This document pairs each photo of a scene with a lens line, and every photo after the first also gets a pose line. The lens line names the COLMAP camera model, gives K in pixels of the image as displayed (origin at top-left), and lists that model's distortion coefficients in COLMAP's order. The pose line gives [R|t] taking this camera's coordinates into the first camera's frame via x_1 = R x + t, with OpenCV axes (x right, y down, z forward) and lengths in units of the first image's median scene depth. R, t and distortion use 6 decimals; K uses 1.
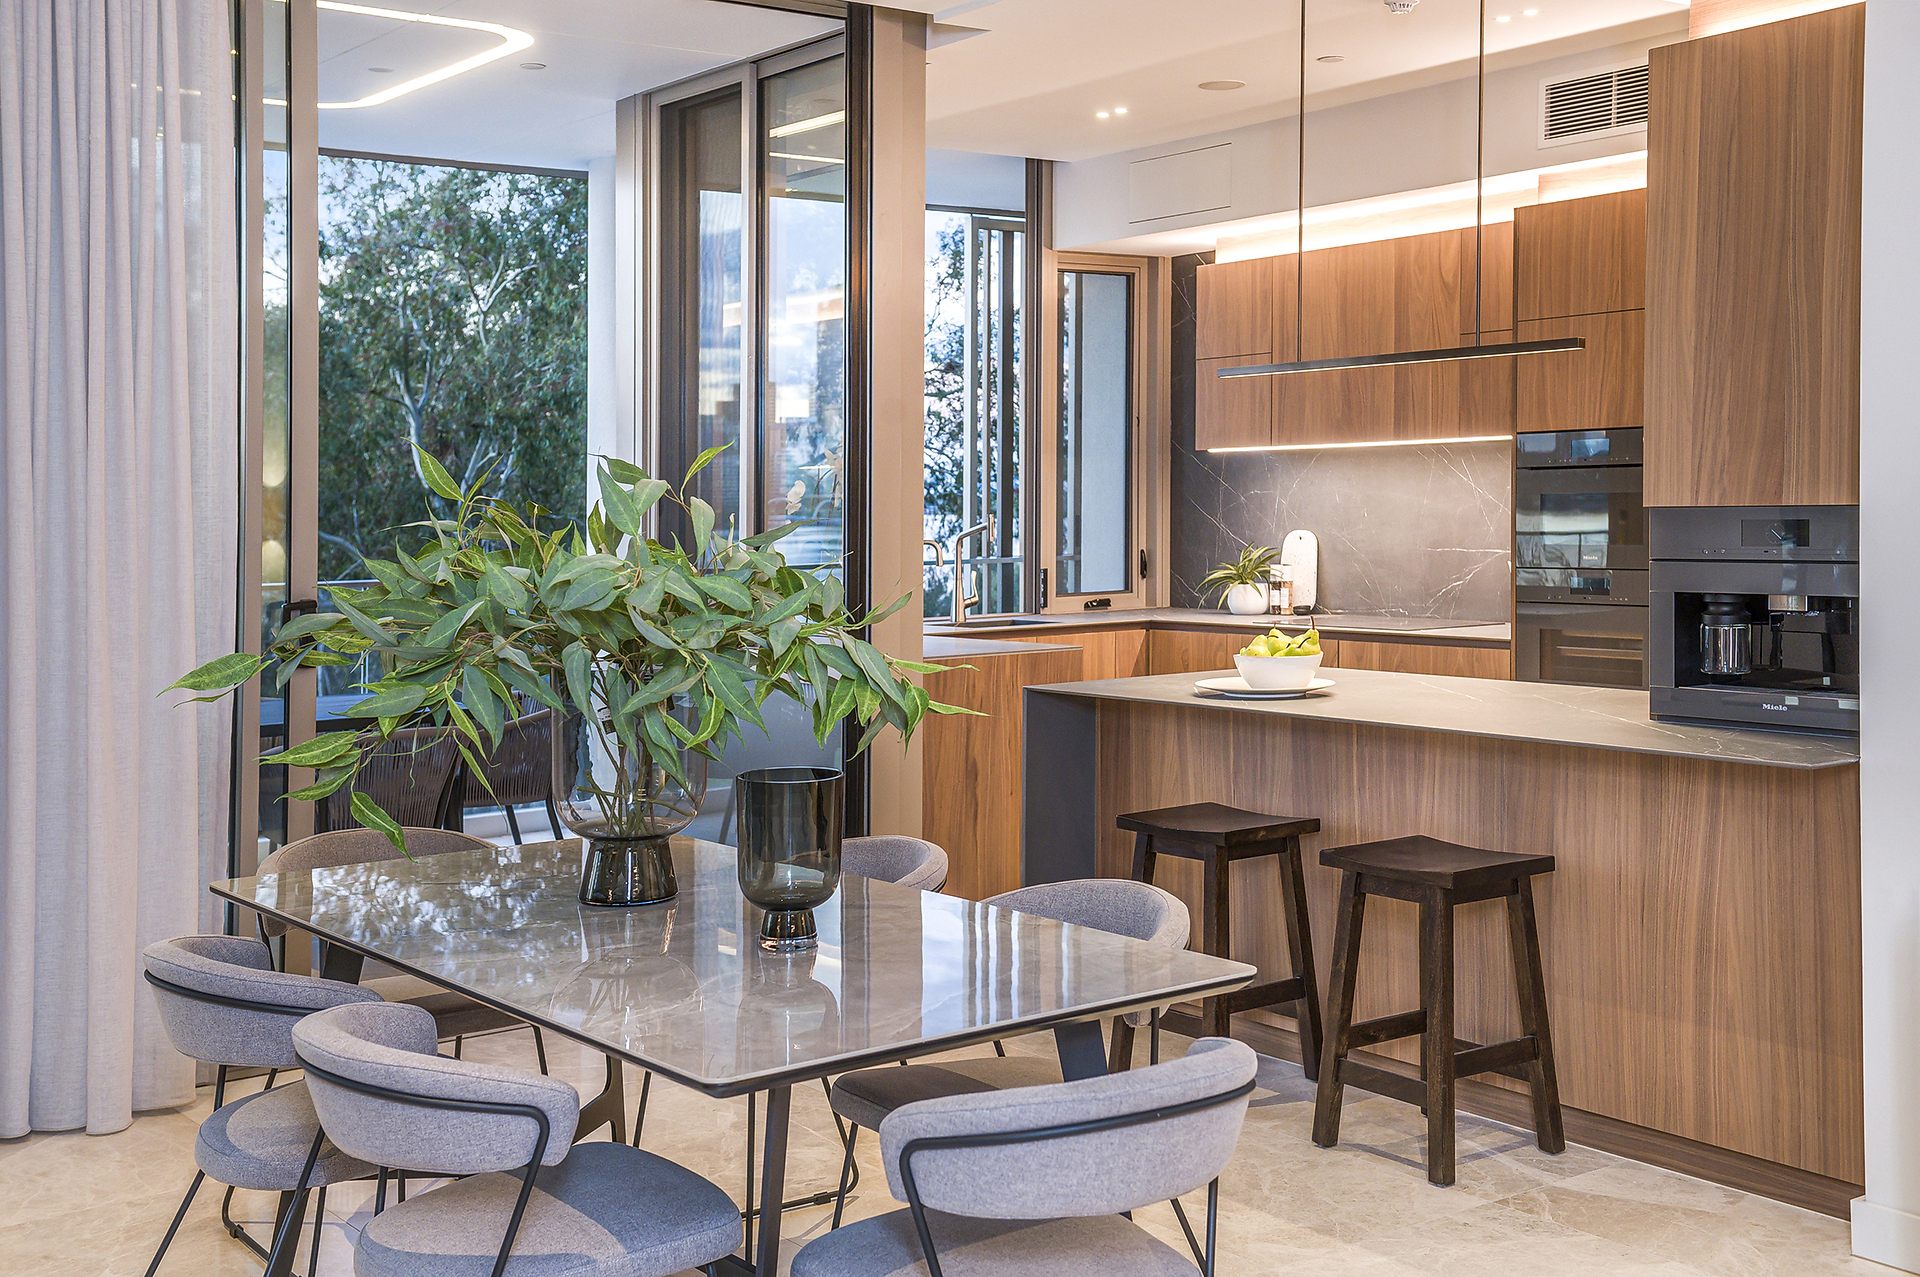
lens RADIAL K [[2106.0, 0, 964.2], [0, 2106.0, 630.7], [0, 0, 1]] dist [0.006122, 0.000000]
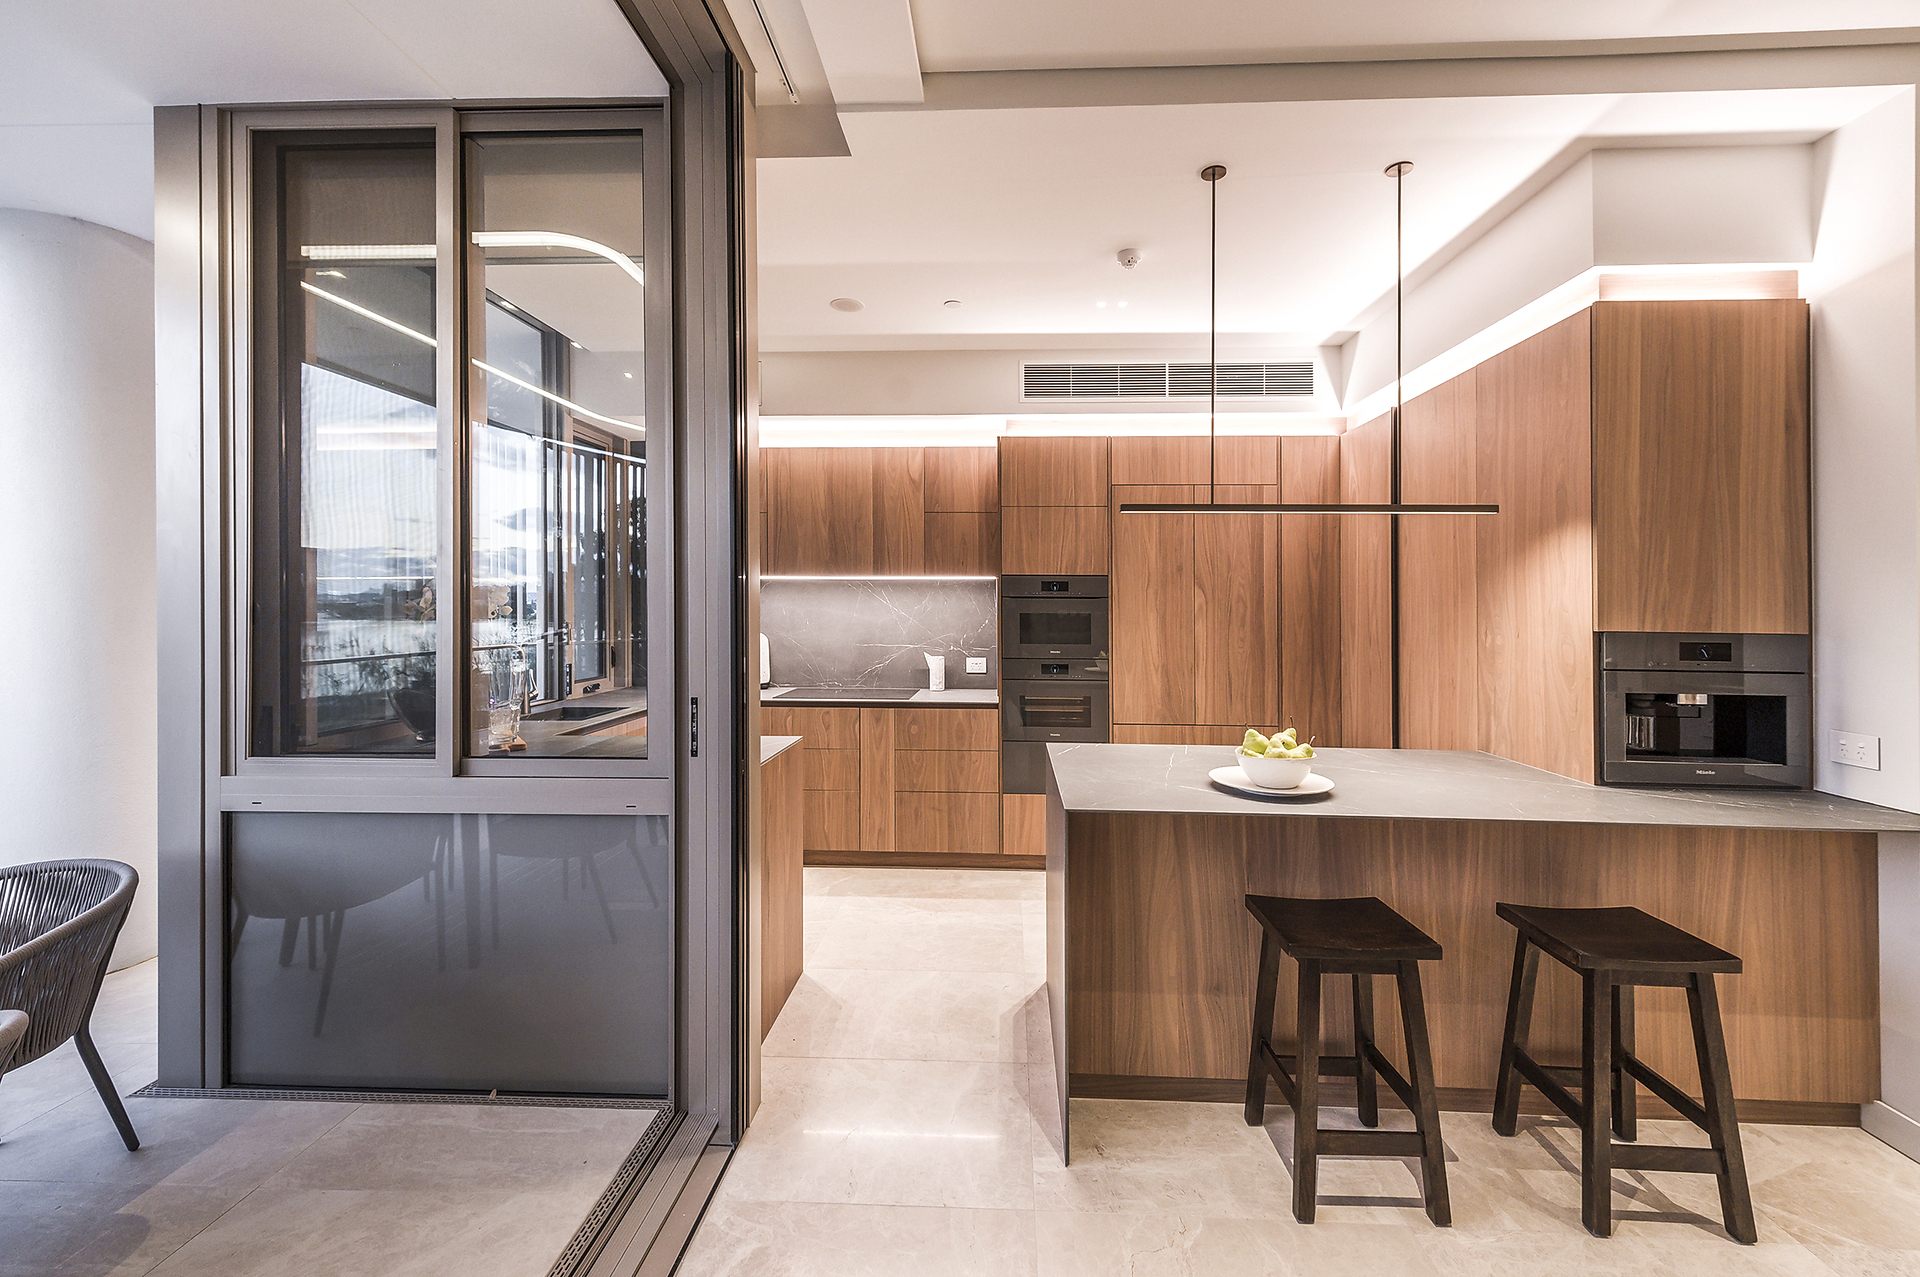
lens RADIAL K [[767.0, 0, 916.2], [0, 767.0, 640.1], [0, 0, 1]] dist [0.003217, -0.001574]
pose [[0.647281, -0.008569, 0.762203, -0.241705], [0.026908, 0.999570, -0.011614, -0.041293], [-0.761776, 0.028027, 0.647234, 0.704590]]
